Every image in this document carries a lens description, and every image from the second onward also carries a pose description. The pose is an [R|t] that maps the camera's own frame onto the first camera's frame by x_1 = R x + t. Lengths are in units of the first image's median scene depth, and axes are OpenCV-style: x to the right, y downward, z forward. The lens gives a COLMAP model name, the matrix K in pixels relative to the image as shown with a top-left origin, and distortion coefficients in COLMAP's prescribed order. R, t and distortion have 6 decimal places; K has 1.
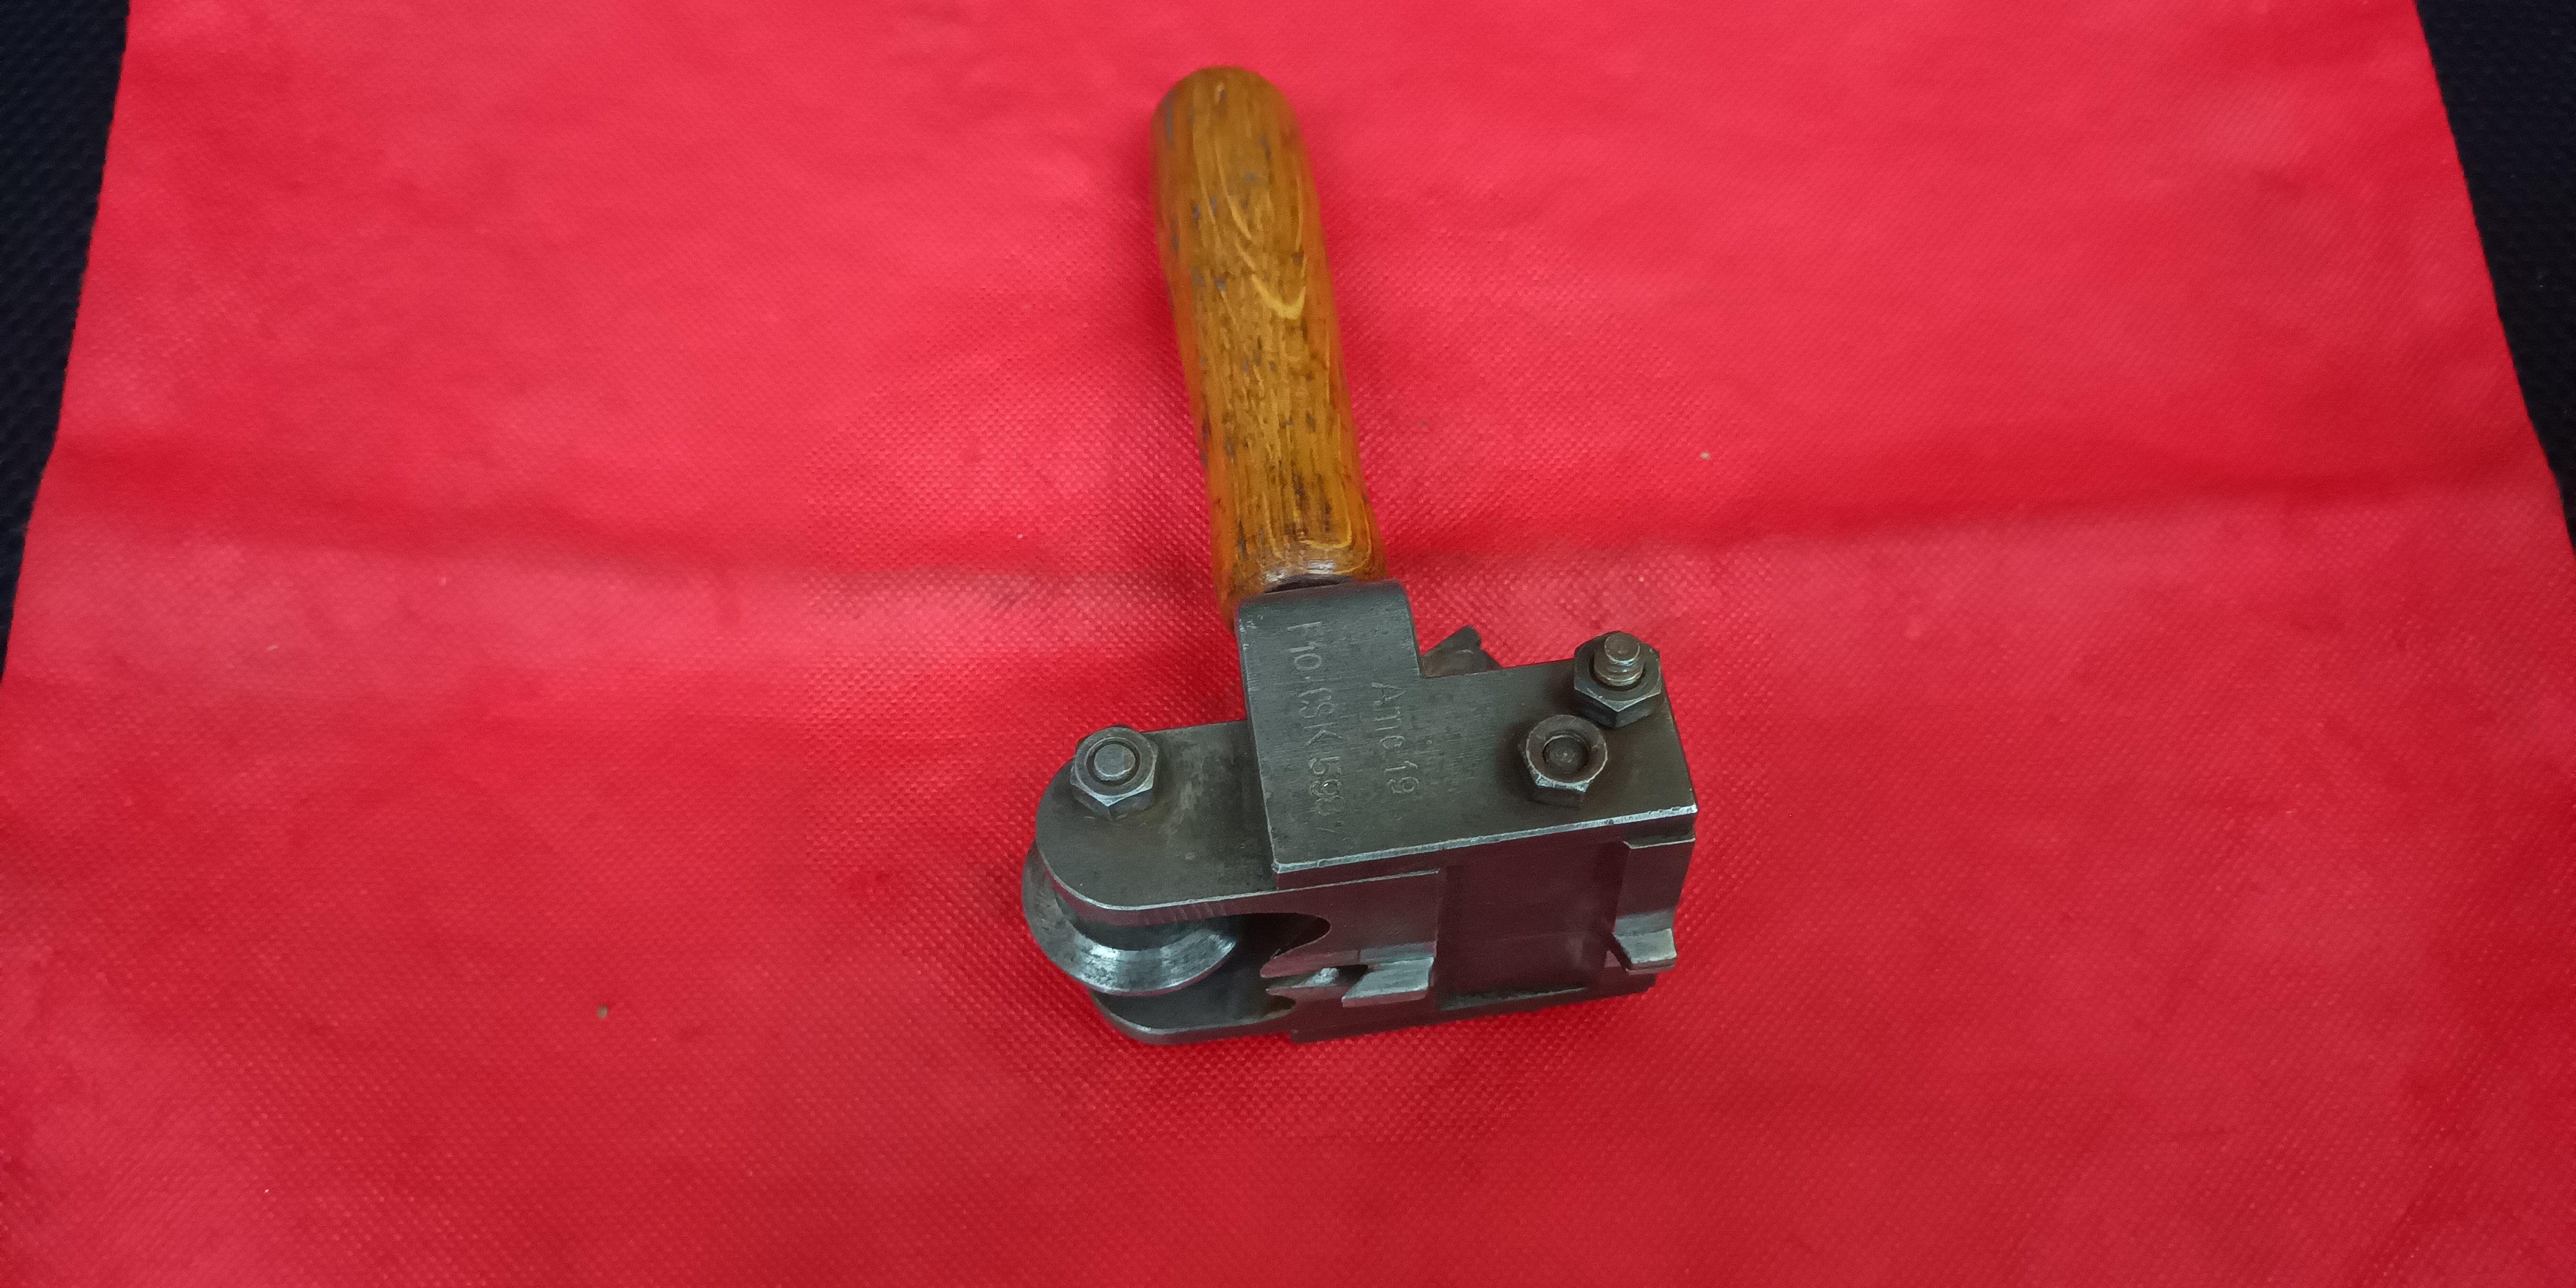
lens RADIAL K [[2031.2, 0, 1288.0], [0, 2031.2, 644.0], [0, 0, 1]] dist [0.002551, 0.014544]
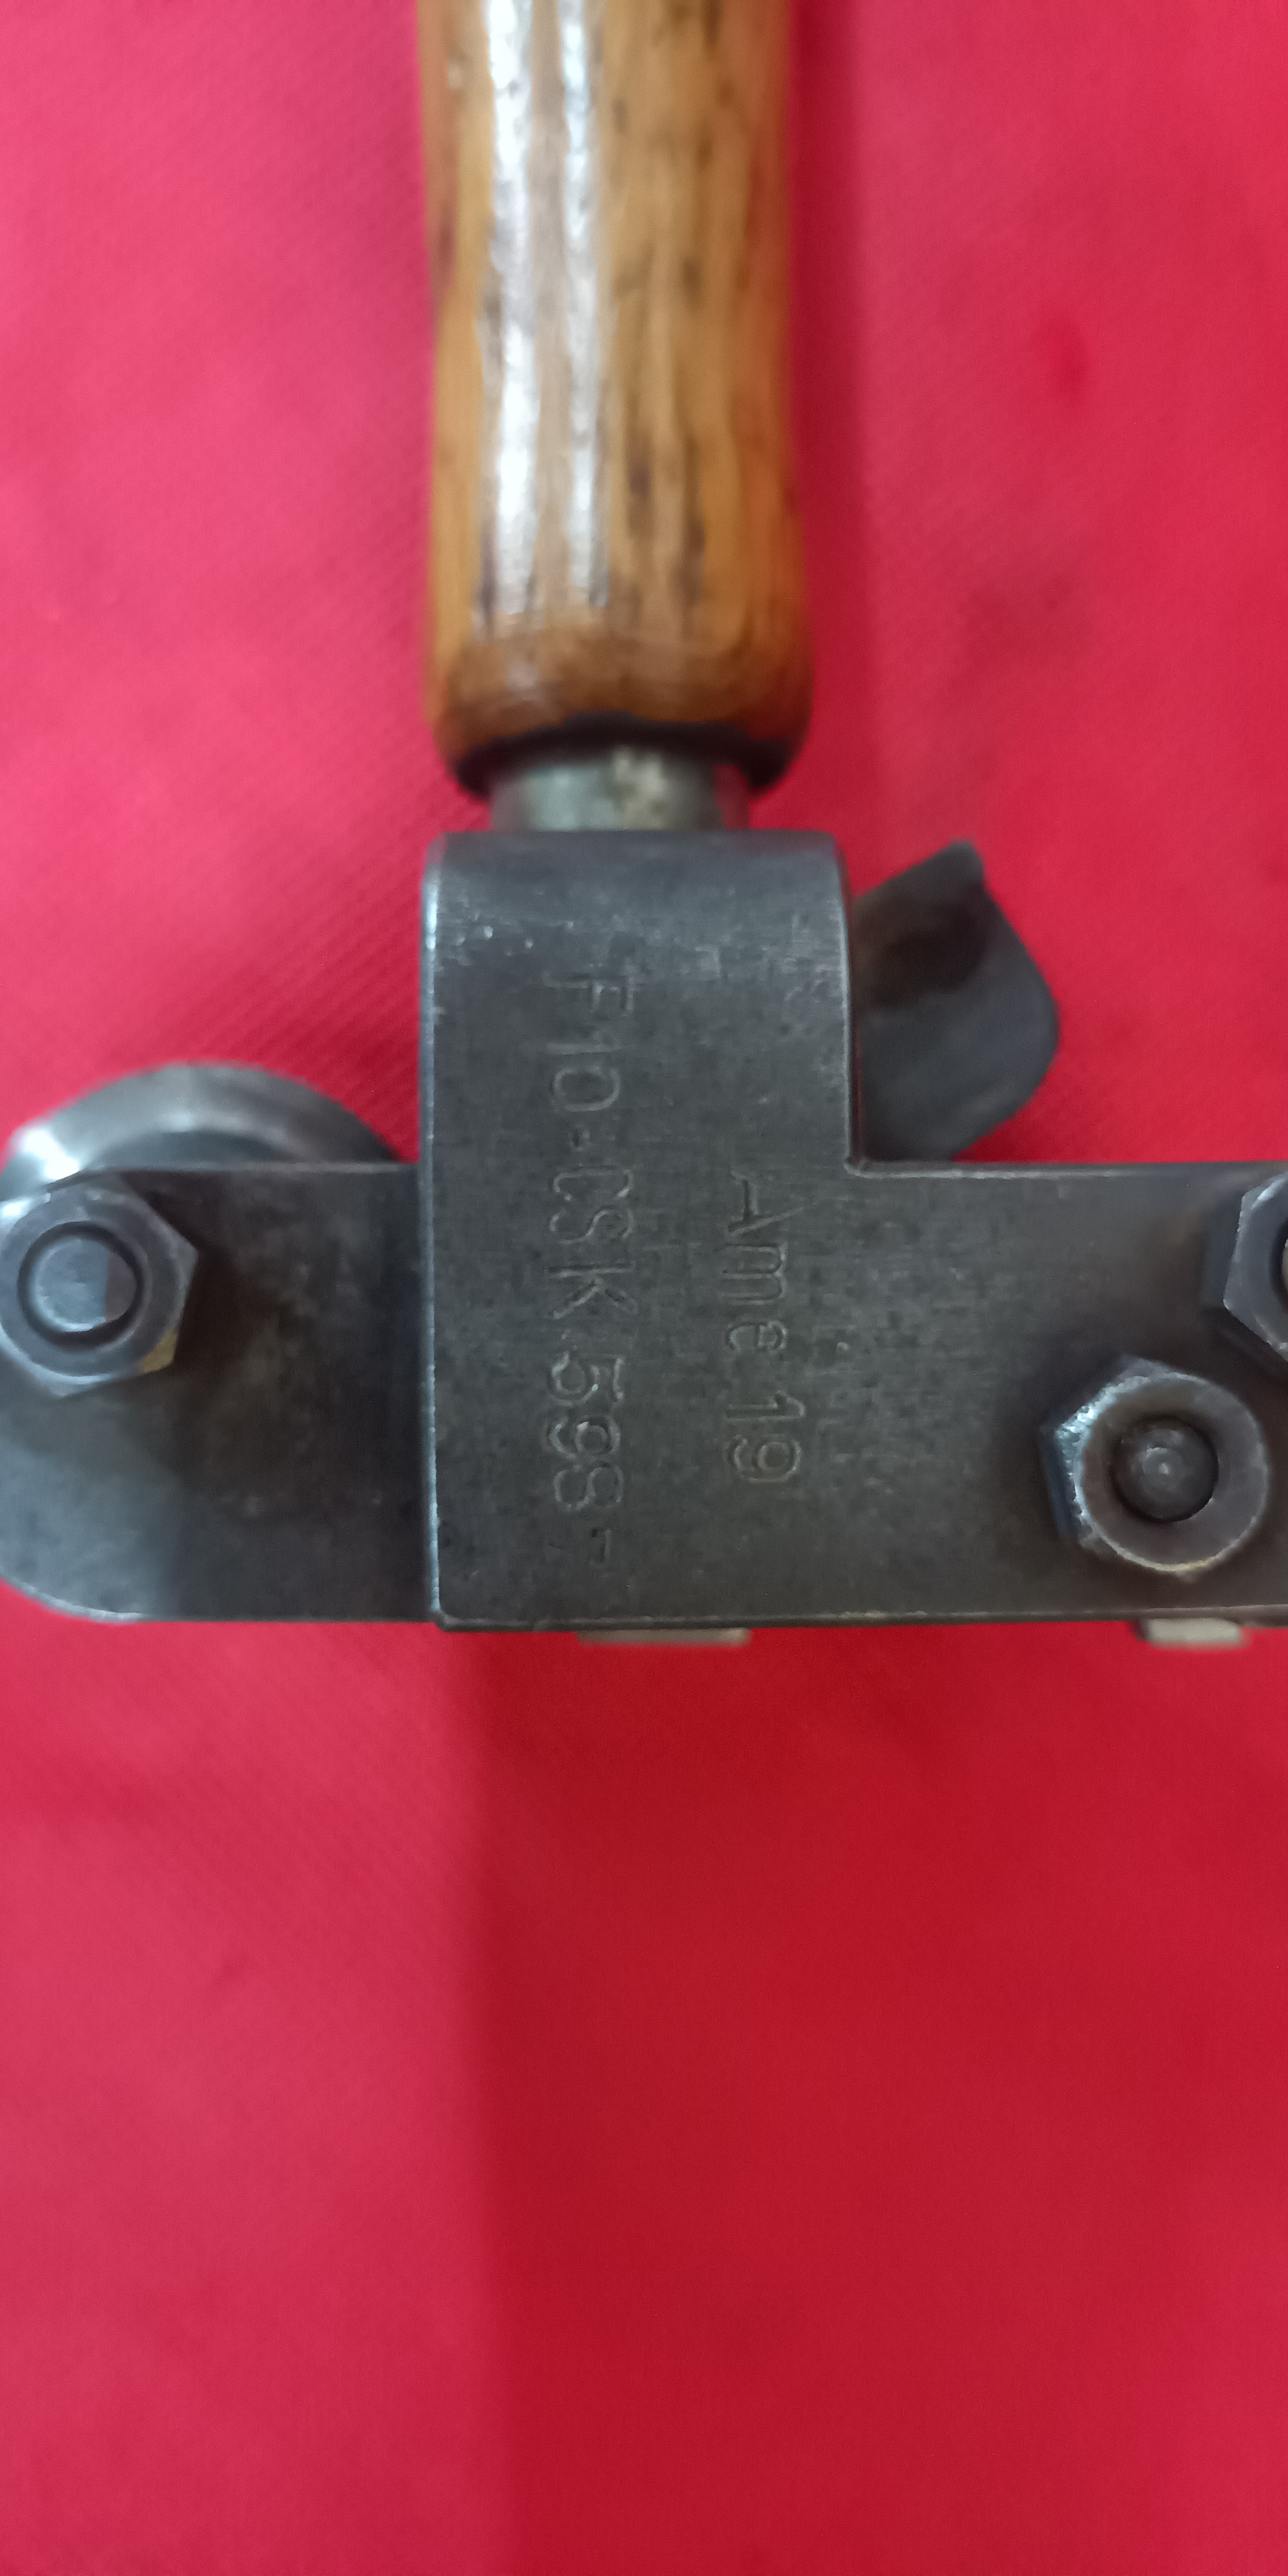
lens RADIAL K [[1982.8, 0, 644.0], [0, 1982.8, 1288.0], [0, 0, 1]] dist [-0.000069, -0.076926]
pose [[0.988982, 0.127765, 0.074776, -0.003124], [-0.148033, 0.857791, 0.492221, -0.156092], [-0.001253, -0.497867, 0.867253, 0.647231]]
